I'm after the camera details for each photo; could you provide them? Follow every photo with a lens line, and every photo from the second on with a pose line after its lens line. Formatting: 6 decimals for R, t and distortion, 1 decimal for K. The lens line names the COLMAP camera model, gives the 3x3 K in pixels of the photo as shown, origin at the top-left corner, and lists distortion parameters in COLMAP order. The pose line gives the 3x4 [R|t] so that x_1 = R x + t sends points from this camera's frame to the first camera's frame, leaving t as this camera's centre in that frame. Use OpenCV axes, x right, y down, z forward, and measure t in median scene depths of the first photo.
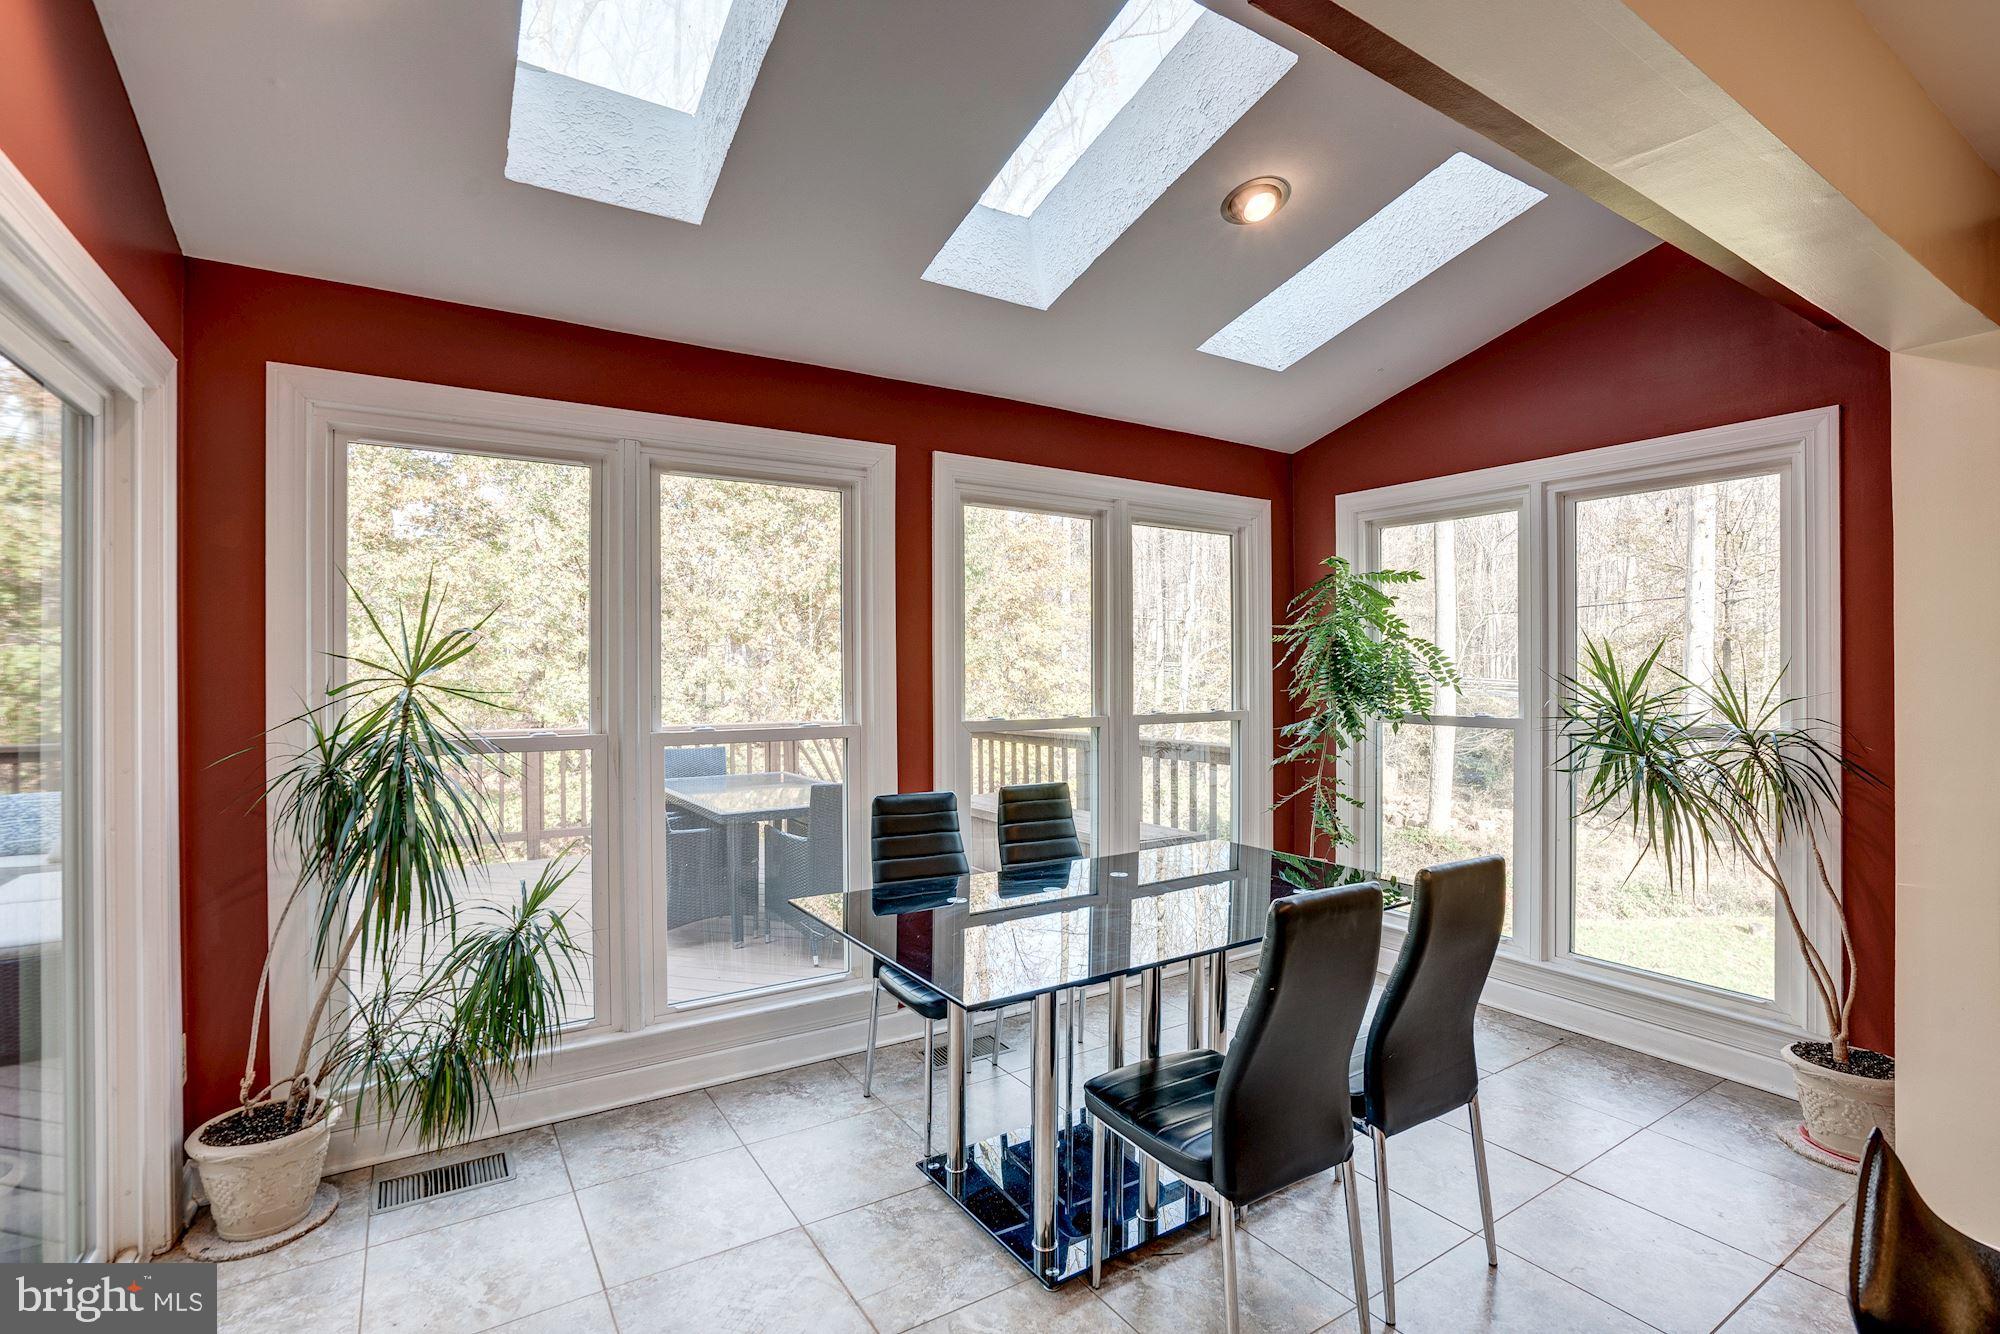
lens RADIAL K [[894.7, 0, 1000.6], [0, 894.7, 672.7], [0, 0, 1]] dist [-0.048490, 0.018377]
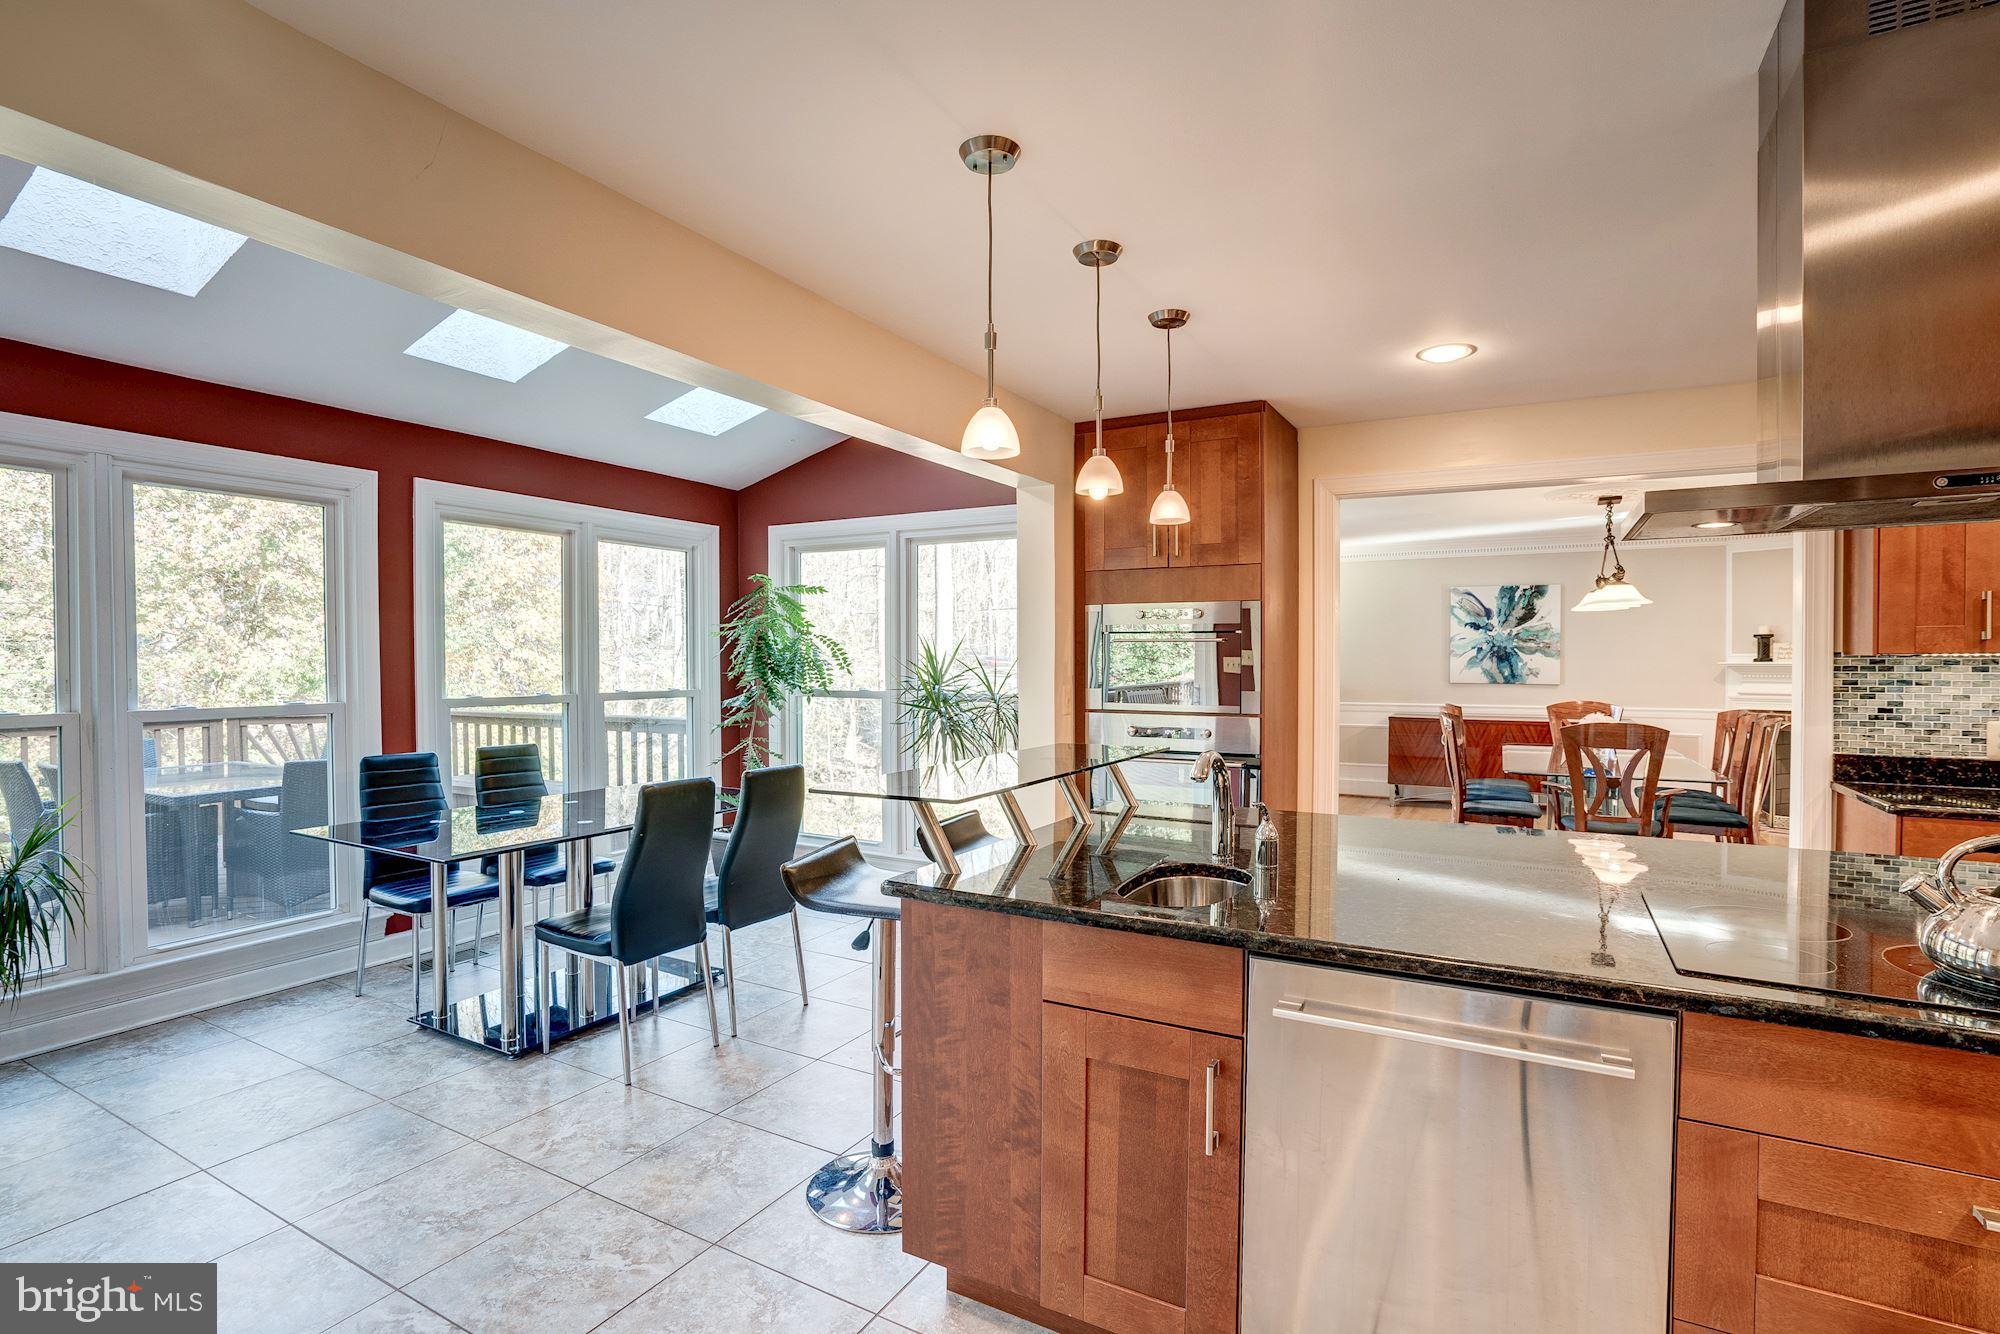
lens RADIAL K [[894.7, 0, 1000.6], [0, 894.7, 672.7], [0, 0, 1]] dist [-0.048490, 0.018377]
pose [[0.868307, -0.006929, 0.495979, 0.024232], [0.001624, 0.999937, 0.011127, 0.006279], [-0.496025, -0.008856, 0.868263, -0.437636]]
